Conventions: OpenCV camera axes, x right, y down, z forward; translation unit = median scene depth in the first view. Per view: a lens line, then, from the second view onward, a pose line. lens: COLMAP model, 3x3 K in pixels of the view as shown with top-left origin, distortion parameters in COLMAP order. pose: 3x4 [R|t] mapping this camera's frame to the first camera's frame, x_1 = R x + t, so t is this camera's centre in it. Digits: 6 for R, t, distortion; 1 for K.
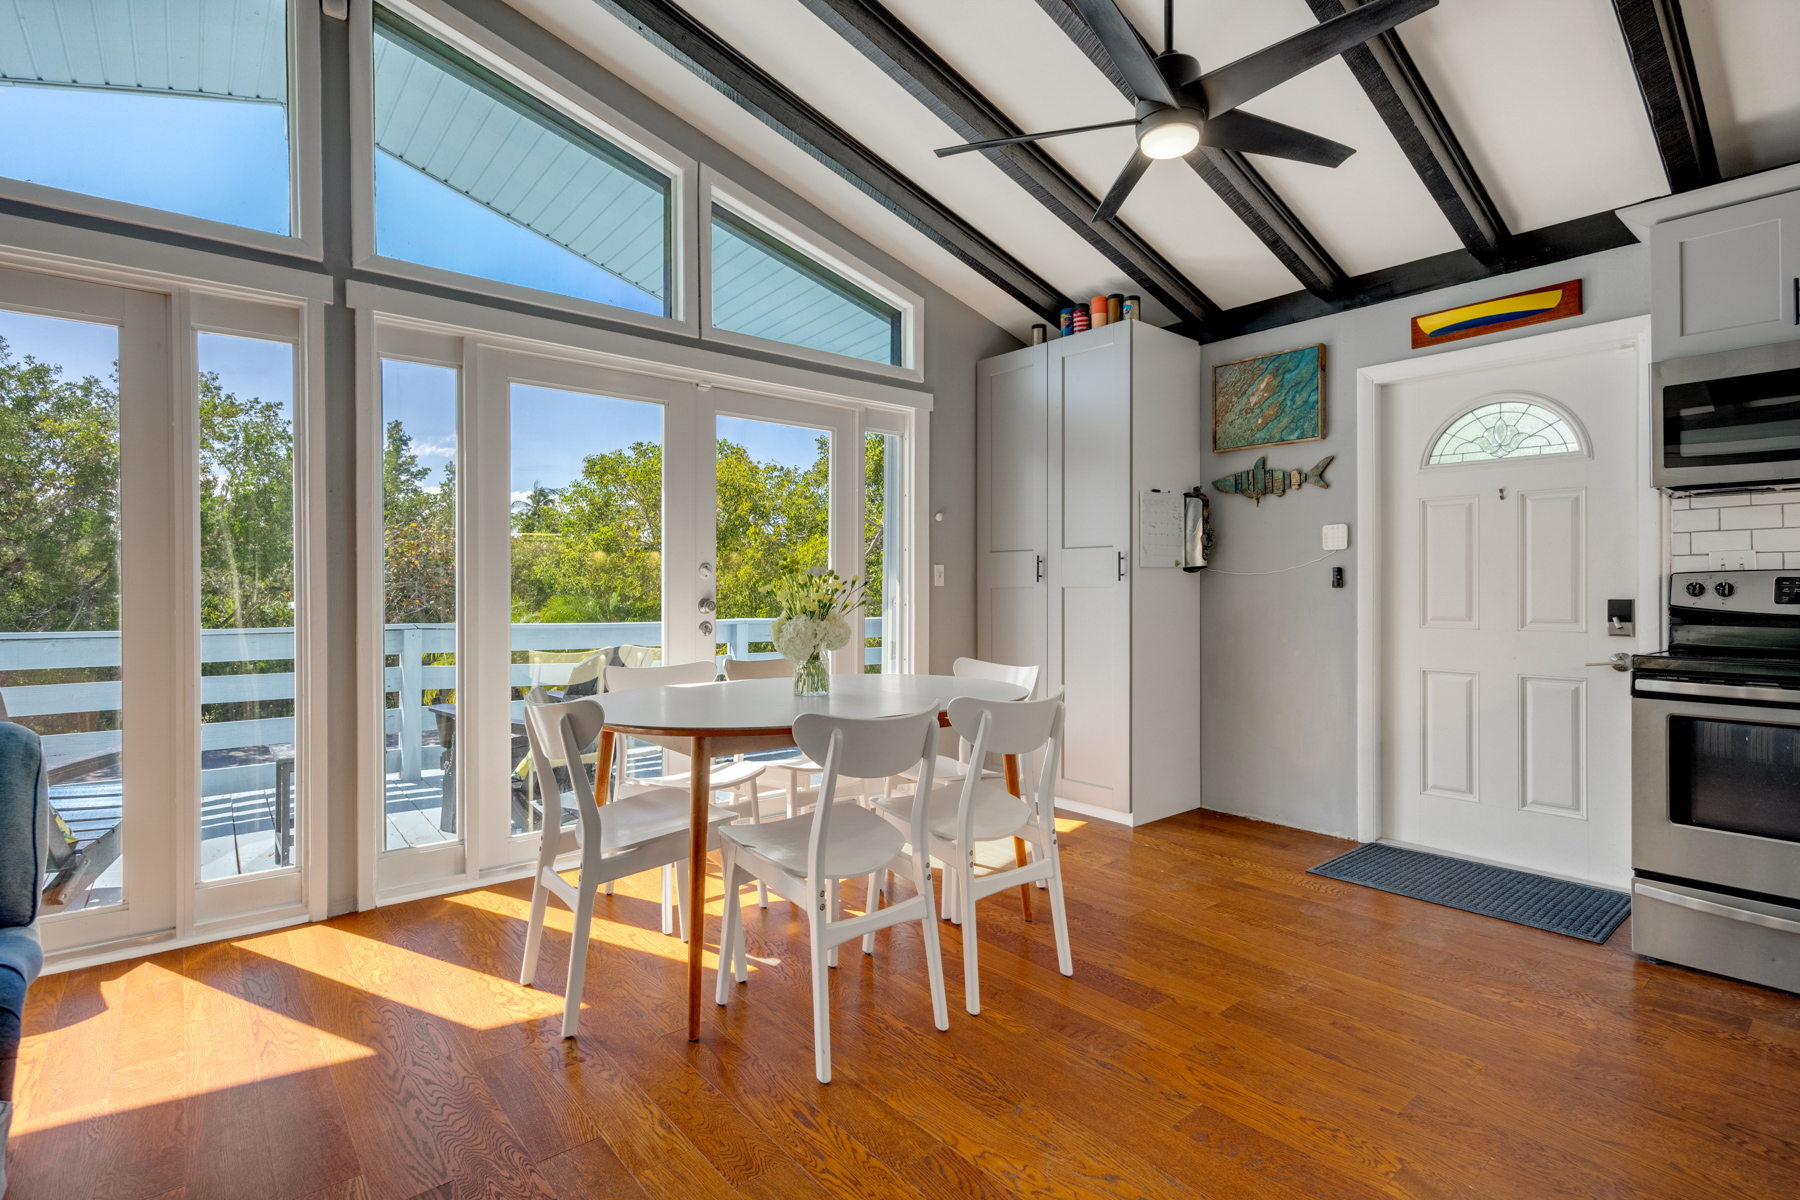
lens RADIAL K [[867.0, 0, 909.2], [0, 867.0, 597.0], [0, 0, 1]] dist [-0.003954, 0.000299]
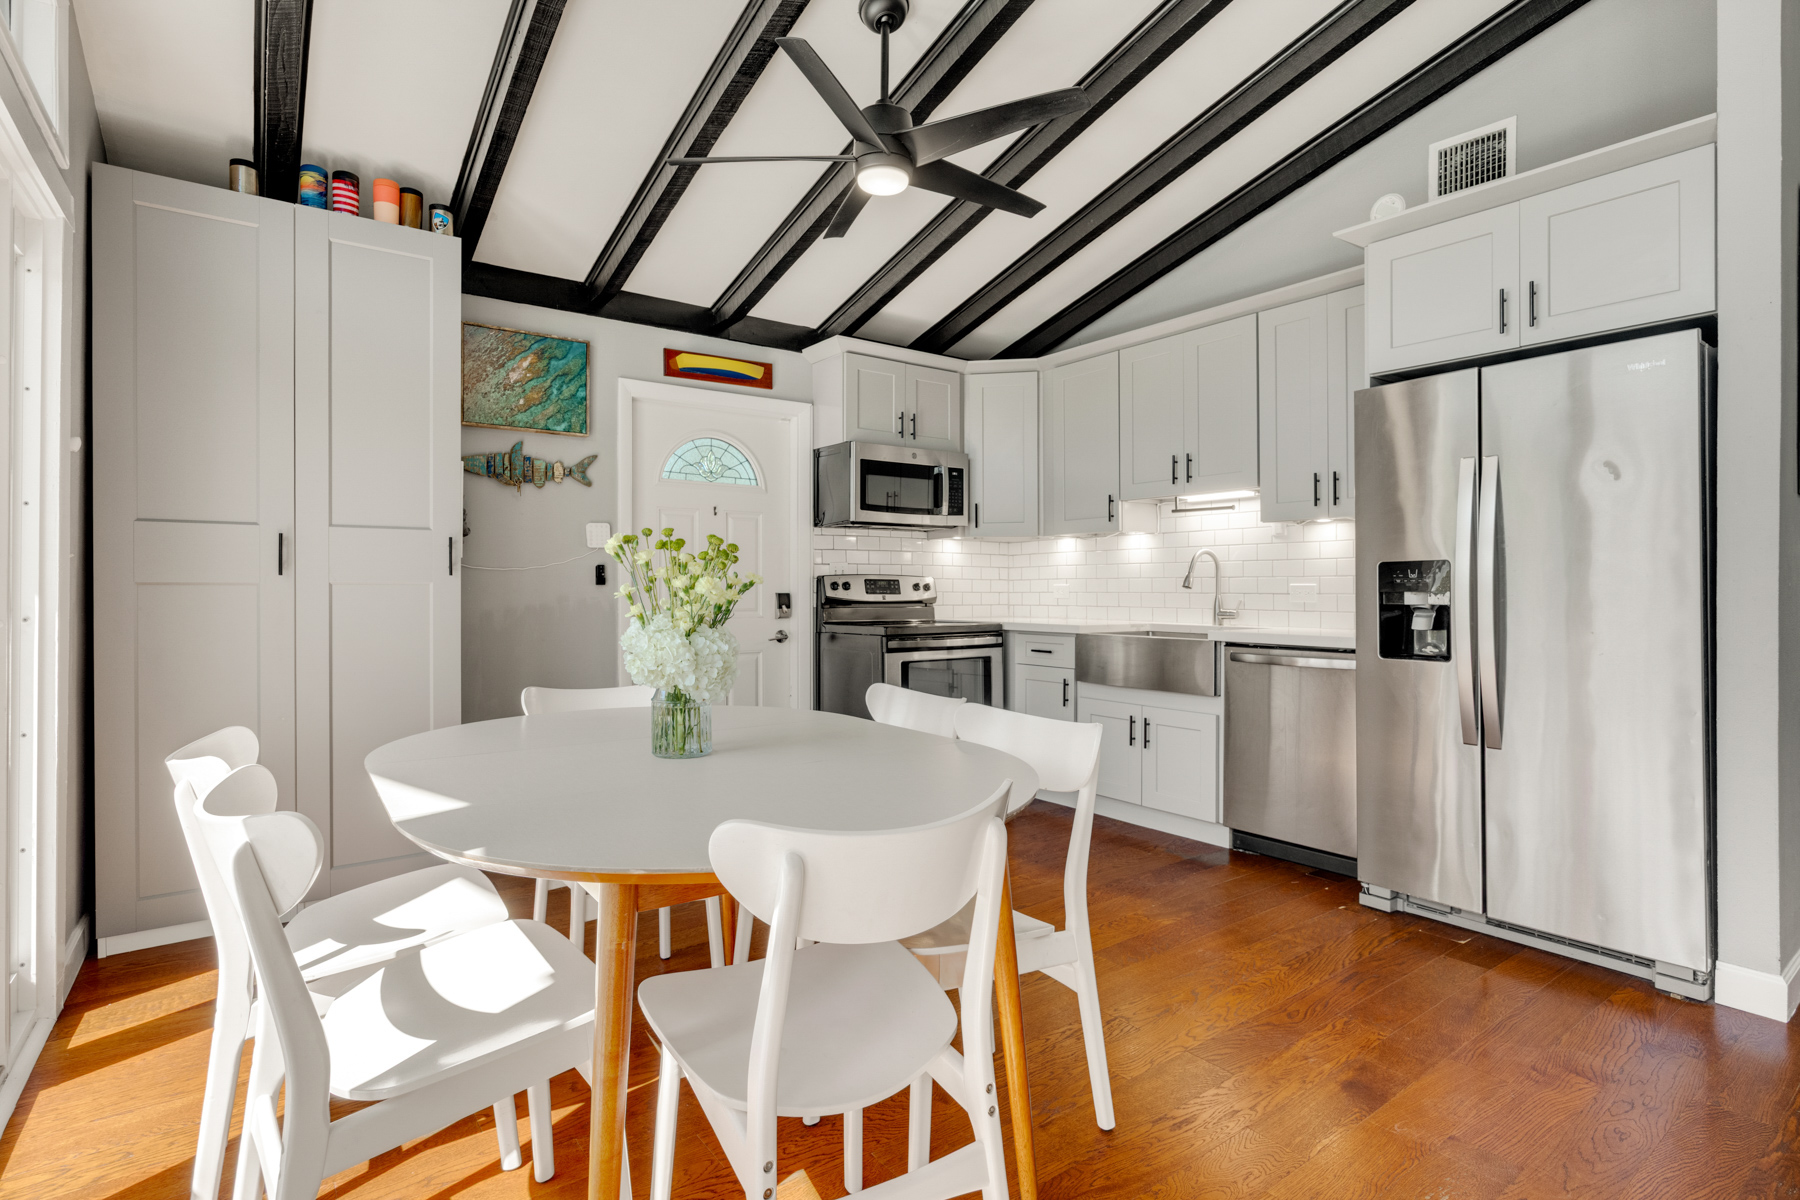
lens RADIAL K [[891.7, 0, 894.9], [0, 891.7, 589.9], [0, 0, 1]] dist [0.001713, -0.000201]
pose [[0.077162, -0.003621, 0.997012, -0.528924], [0.011294, 0.999932, 0.002758, -0.003567], [-0.996955, 0.011047, 0.077197, 0.566527]]
